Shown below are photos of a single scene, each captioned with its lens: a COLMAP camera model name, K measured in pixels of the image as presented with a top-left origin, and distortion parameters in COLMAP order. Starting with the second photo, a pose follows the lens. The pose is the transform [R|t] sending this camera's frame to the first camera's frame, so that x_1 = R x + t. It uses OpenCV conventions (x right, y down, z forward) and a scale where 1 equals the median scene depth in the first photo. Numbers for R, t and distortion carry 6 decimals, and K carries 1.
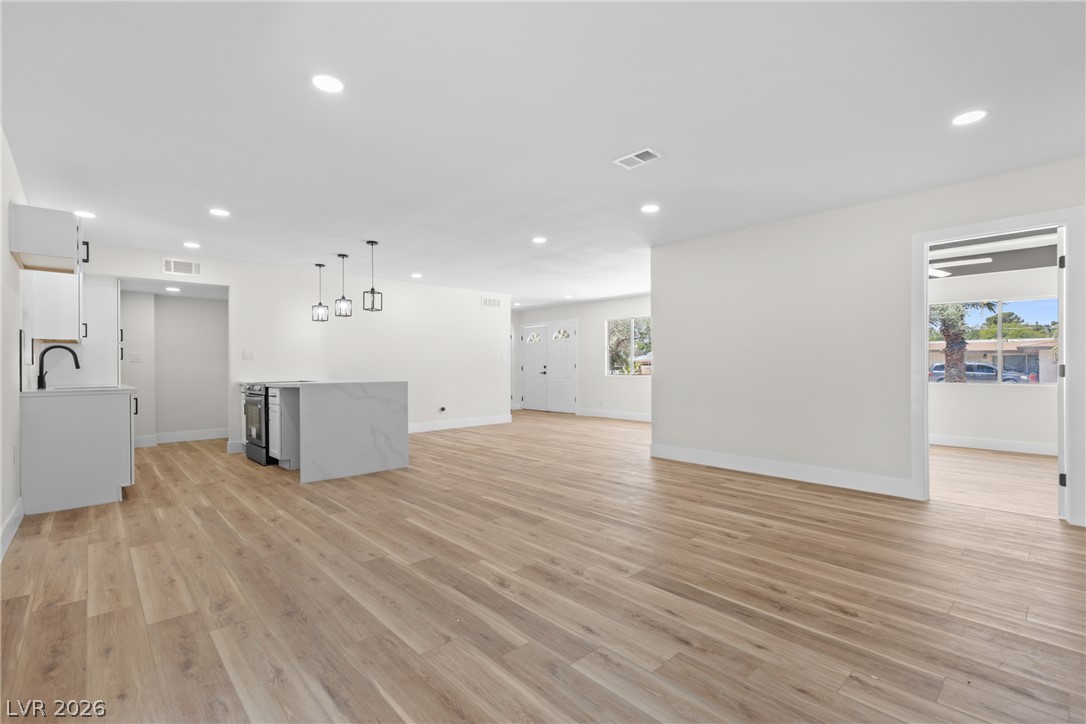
lens RADIAL K [[486.9, 0, 546.0], [0, 486.9, 363.4], [0, 0, 1]] dist [0.011055, -0.001330]
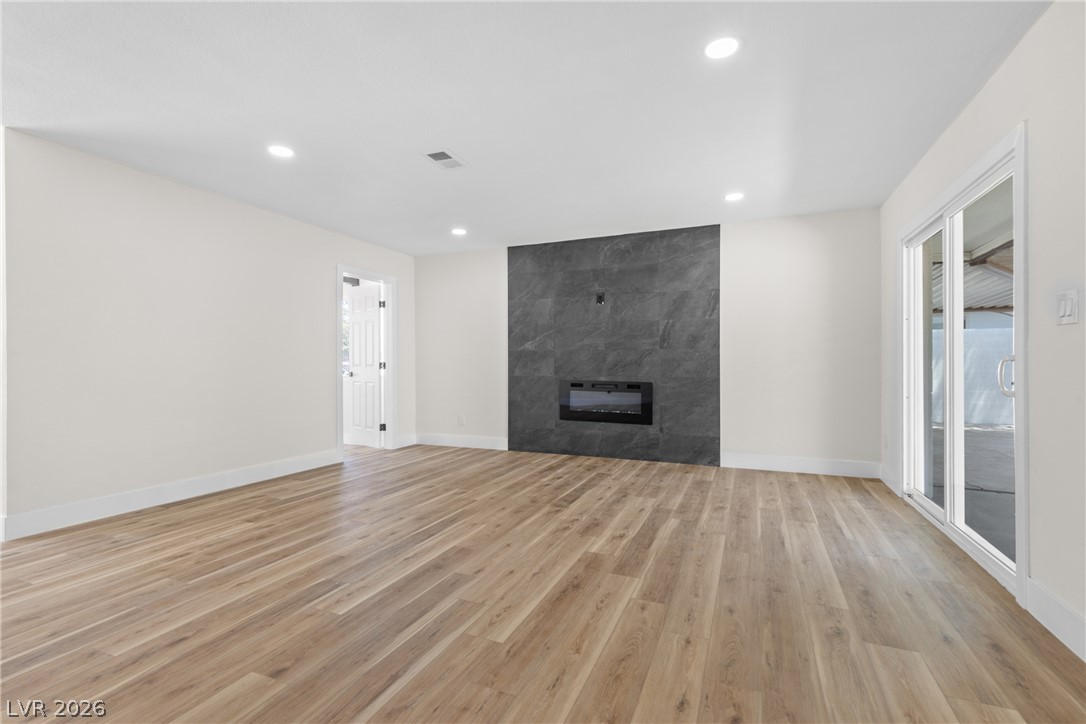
lens RADIAL K [[486.9, 0, 547.3], [0, 486.9, 363.8], [0, 0, 1]] dist [0.011055, -0.001330]
pose [[-0.407775, 0.003444, 0.913076, -0.958583], [-0.003954, 0.999977, -0.005538, 0.016198], [-0.913074, -0.005869, -0.407752, 1.401987]]
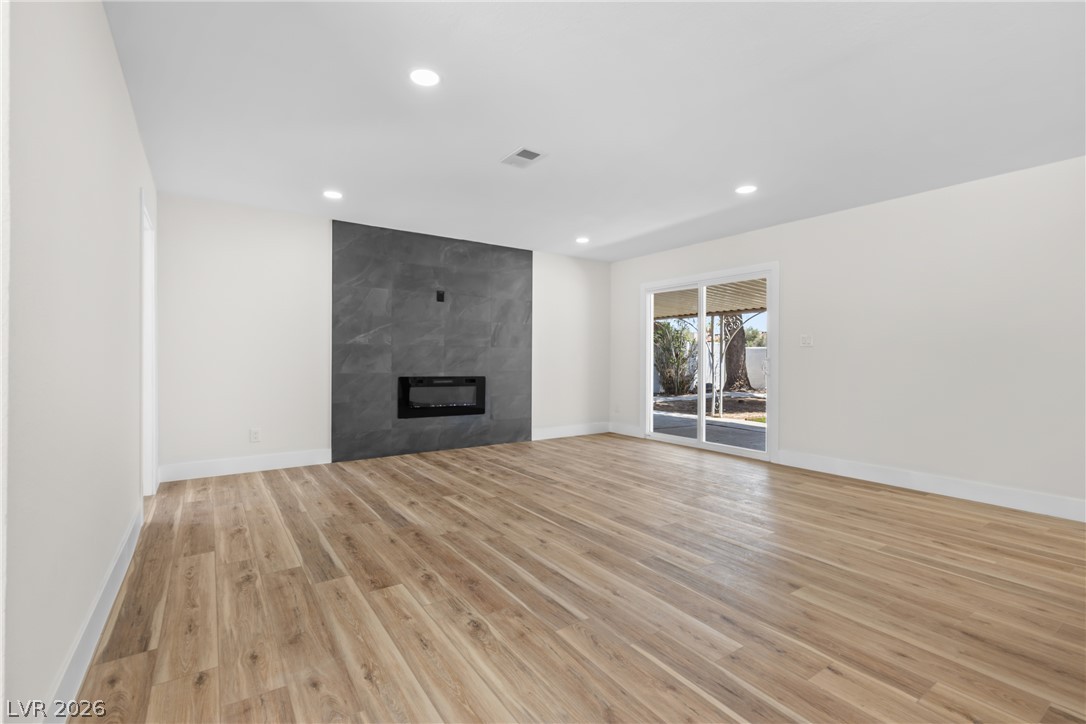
lens RADIAL K [[486.9, 0, 541.5], [0, 486.9, 363.4], [0, 0, 1]] dist [0.011055, -0.001330]
pose [[-0.988310, -0.002547, 0.152439, -0.009381], [-0.002537, 0.999997, 0.000259, 0.017420], [-0.152439, -0.000131, -0.988313, 2.307961]]
